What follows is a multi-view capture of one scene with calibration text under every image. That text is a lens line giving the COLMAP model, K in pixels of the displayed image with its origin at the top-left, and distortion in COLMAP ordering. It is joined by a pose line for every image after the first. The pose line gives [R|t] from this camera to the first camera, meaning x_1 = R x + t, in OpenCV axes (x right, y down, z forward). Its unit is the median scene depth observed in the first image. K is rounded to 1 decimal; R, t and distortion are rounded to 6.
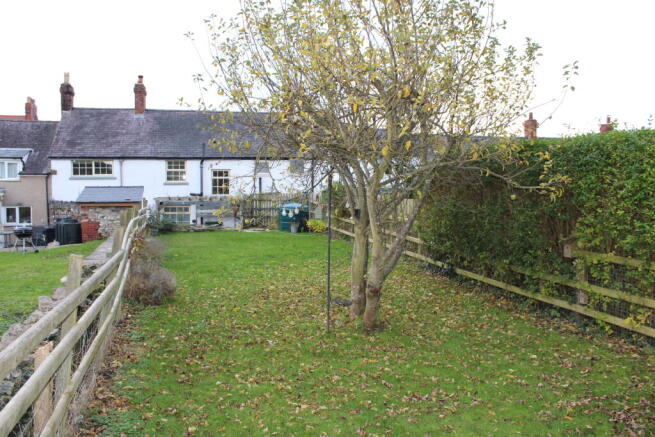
lens RADIAL K [[570.6, 0, 326.2], [0, 570.6, 219.4], [0, 0, 1]] dist [-0.137246, 0.030207]
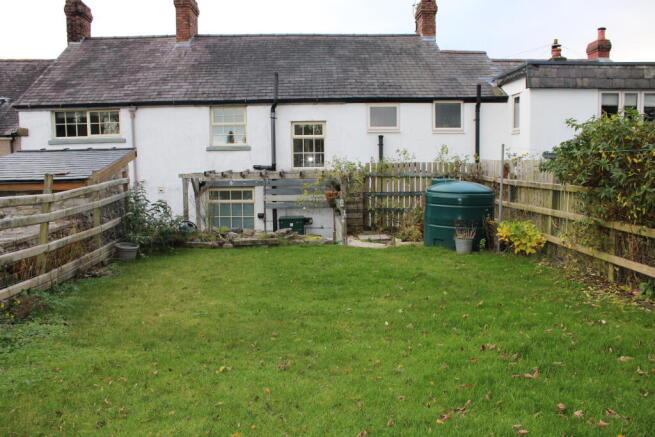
lens RADIAL K [[570.6, 0, 325.3], [0, 570.6, 214.5], [0, 0, 1]] dist [-0.137246, 0.030207]
pose [[0.978791, 0.004479, -0.204813, -0.057953], [0.000520, 0.999703, 0.024347, -0.011814], [0.204861, -0.023938, 0.978498, 0.471163]]
